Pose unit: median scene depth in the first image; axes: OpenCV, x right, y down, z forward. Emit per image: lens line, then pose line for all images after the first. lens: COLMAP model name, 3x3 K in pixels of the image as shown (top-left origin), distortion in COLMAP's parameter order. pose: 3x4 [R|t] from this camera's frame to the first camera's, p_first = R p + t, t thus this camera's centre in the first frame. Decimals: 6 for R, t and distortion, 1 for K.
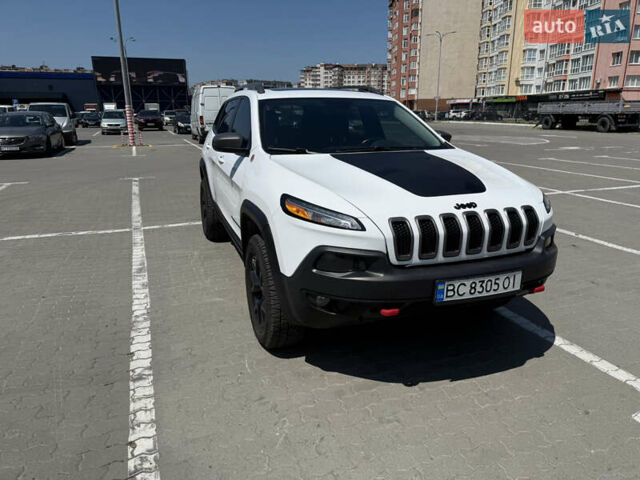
lens RADIAL K [[450.2, 0, 321.8], [0, 450.2, 237.8], [0, 0, 1]] dist [0.041480, -0.053756]
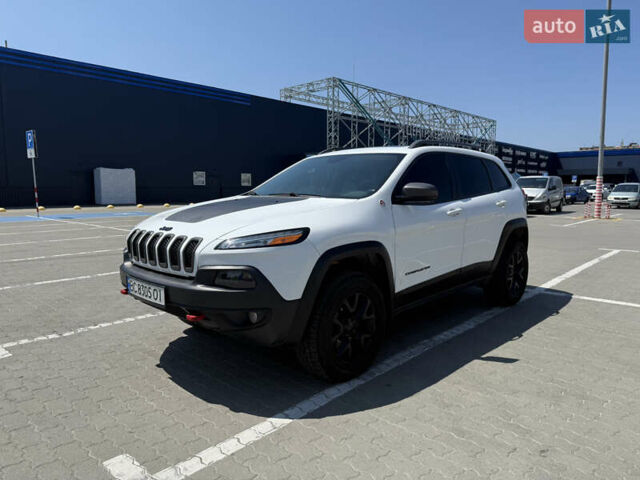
lens RADIAL K [[450.2, 0, 314.9], [0, 450.2, 237.8], [0, 0, 1]] dist [0.041480, -0.053756]
pose [[0.420984, 0.096787, -0.901890, 1.150243], [-0.240781, 0.970545, -0.008237, -0.095028], [0.874527, 0.220625, 0.431888, 0.573255]]
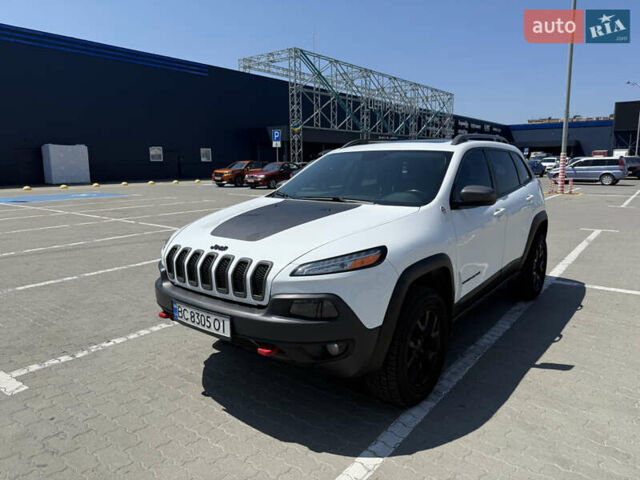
lens RADIAL K [[450.2, 0, 317.1], [0, 450.2, 240.9], [0, 0, 1]] dist [0.041480, -0.053756]
pose [[0.508548, 0.144269, -0.848861, 0.975587], [-0.221398, 0.974625, 0.033005, -0.124710], [0.832083, 0.171151, 0.527585, 0.423474]]
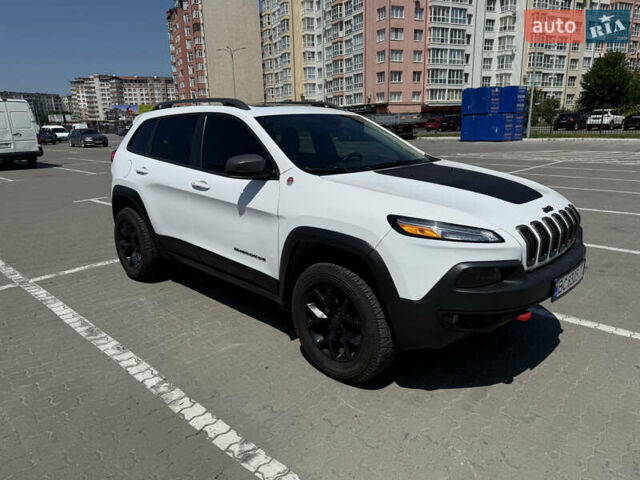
lens RADIAL K [[450.2, 0, 317.2], [0, 450.2, 240.7], [0, 0, 1]] dist [0.041480, -0.053756]
pose [[0.907211, -0.123117, 0.402256, -0.456678], [0.131869, 0.991249, 0.005982, -0.052330], [-0.399472, 0.047618, 0.915508, 0.144606]]
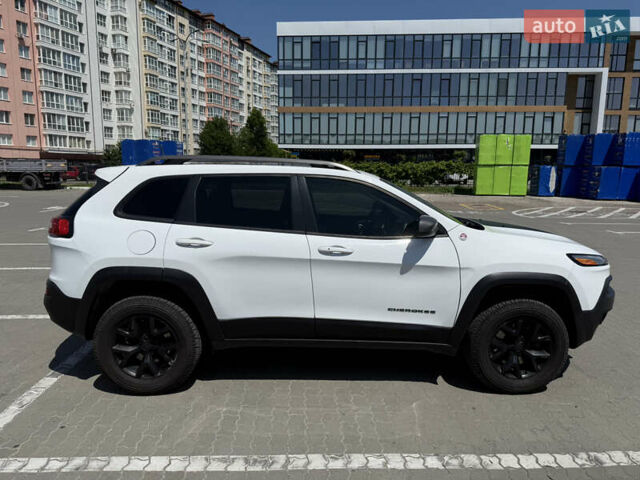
lens RADIAL K [[450.2, 0, 317.7], [0, 450.2, 246.3], [0, 0, 1]] dist [0.041480, -0.053756]
pose [[0.329895, -0.152113, 0.931682, -1.171664], [0.244015, 0.967132, 0.071499, -0.294338], [-0.911935, 0.203757, 0.356170, 0.887119]]
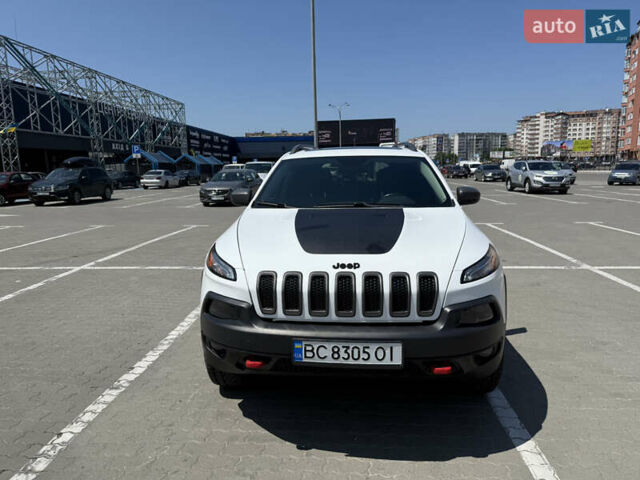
lens RADIAL K [[450.2, 0, 321.9], [0, 450.2, 236.7], [0, 0, 1]] dist [0.041480, -0.053756]
pose [[0.902141, 0.050361, -0.428492, 0.475338], [-0.098971, 0.990836, -0.091918, -0.027119], [0.419936, 0.125331, 0.898858, 0.071967]]
